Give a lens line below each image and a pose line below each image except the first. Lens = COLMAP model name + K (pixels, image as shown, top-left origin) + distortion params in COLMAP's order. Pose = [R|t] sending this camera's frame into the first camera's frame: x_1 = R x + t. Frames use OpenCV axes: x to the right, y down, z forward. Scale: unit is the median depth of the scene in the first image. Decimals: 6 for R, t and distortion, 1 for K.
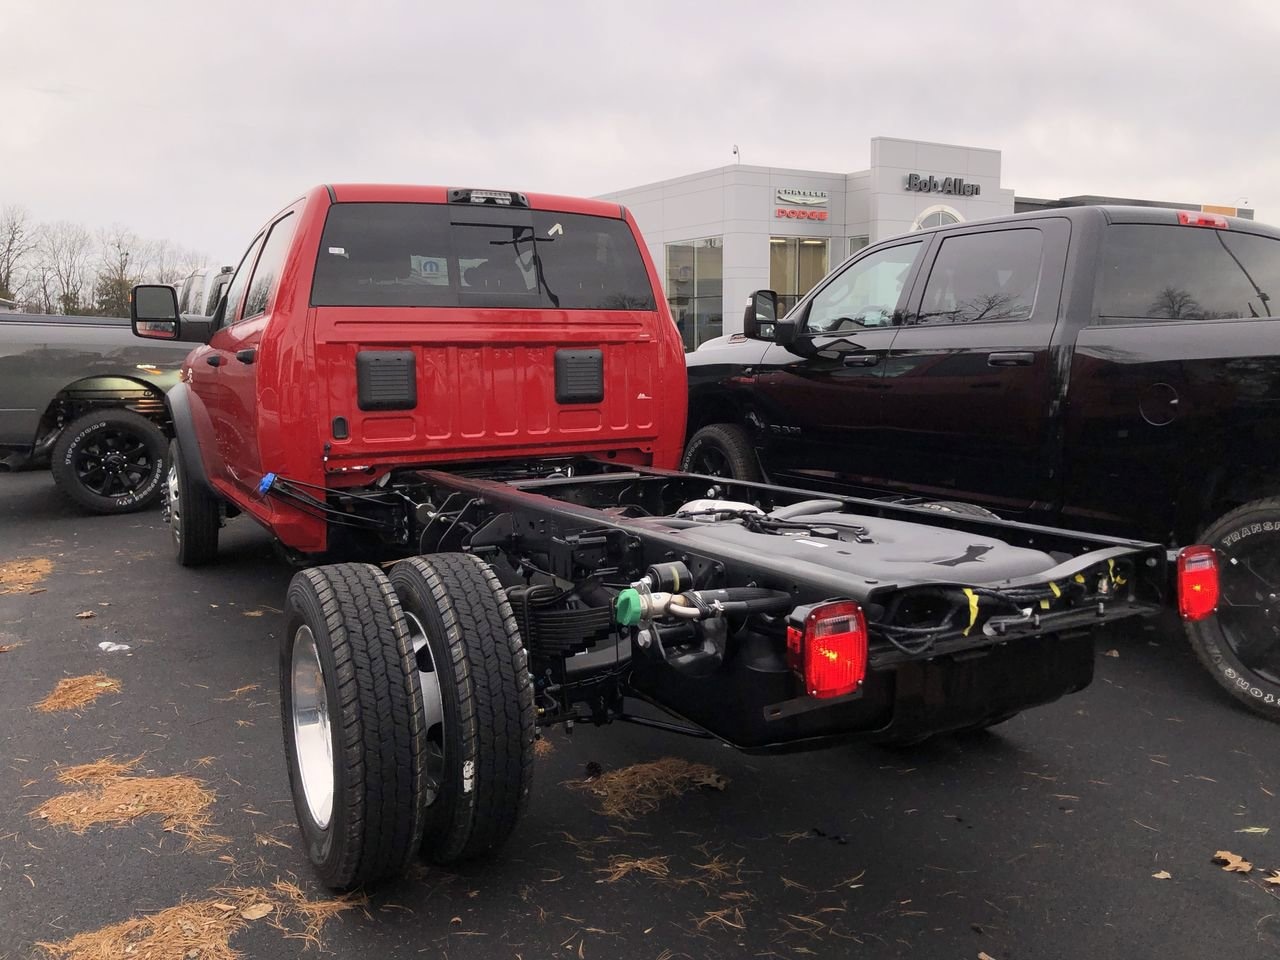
lens RADIAL K [[1021.2, 0, 640.0], [0, 1021.2, 480.0], [0, 0, 1]] dist [0.000496, -0.010577]
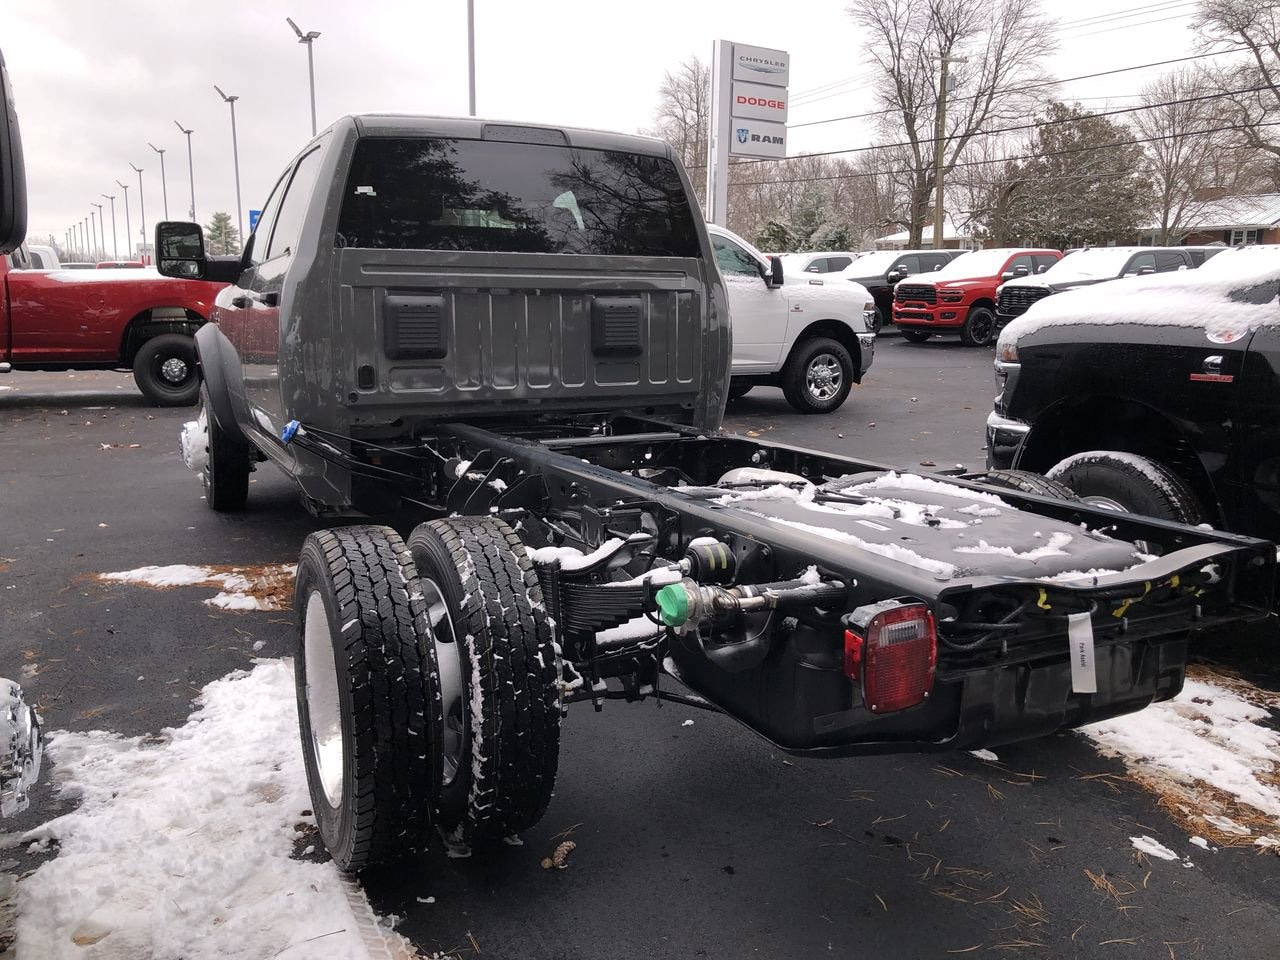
lens RADIAL K [[1052.0, 0, 615.1], [0, 1052.0, 452.7], [0, 0, 1]] dist [0.007205, -0.000183]
pose [[0.997717, 0.033724, -0.058503, -0.002656], [-0.032565, 0.999256, 0.020657, -0.010125], [0.059156, -0.018705, 0.998073, 0.042051]]
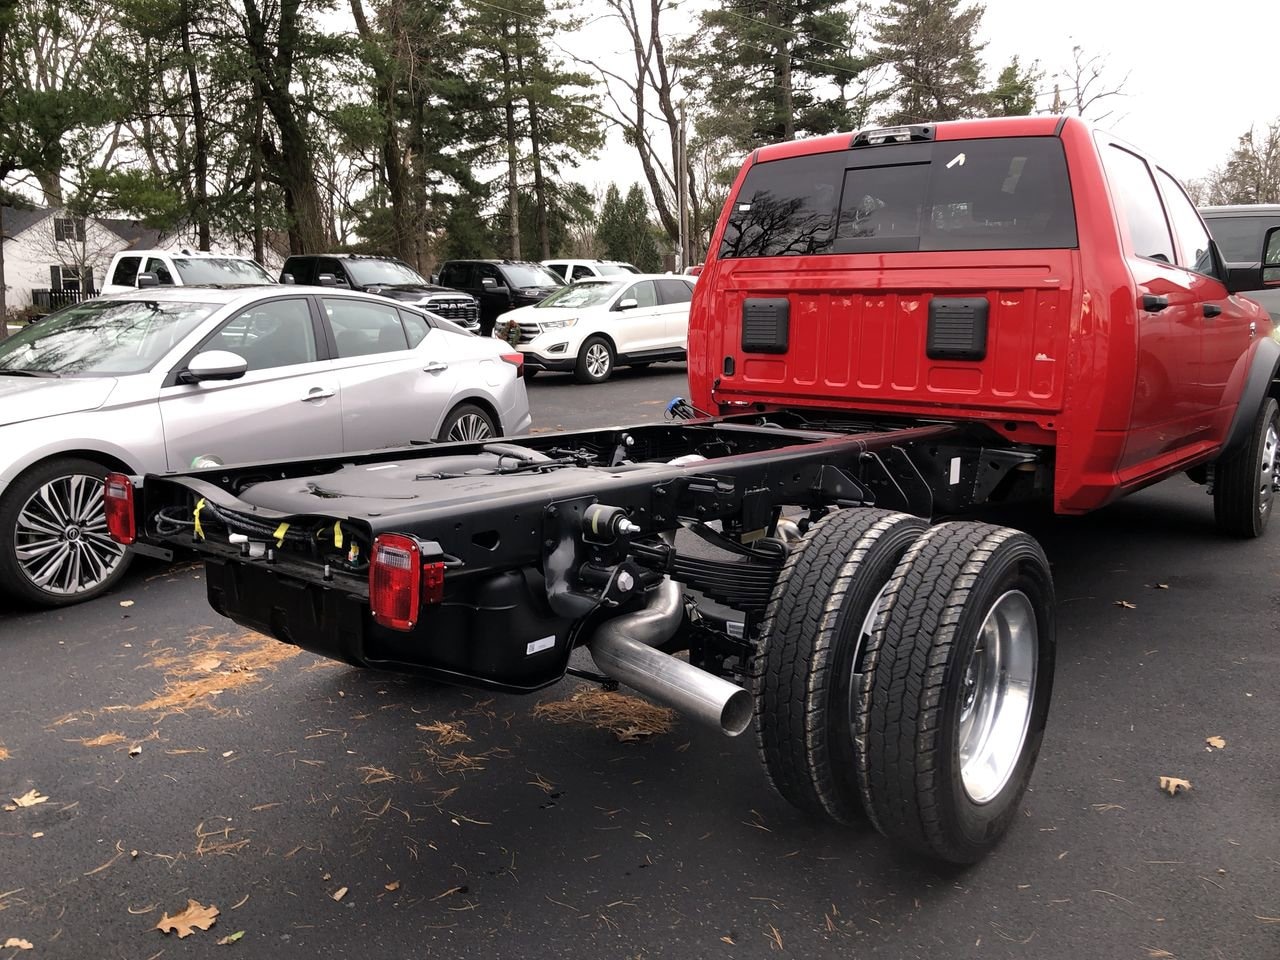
lens RADIAL K [[1052.0, 0, 615.1], [0, 1052.0, 452.7], [0, 0, 1]] dist [0.007205, -0.000183]
pose [[0.368922, 0.143399, -0.918332, 1.088486], [-0.121516, 0.986988, 0.105303, -0.092674], [0.921483, 0.072743, 0.381546, 0.651877]]
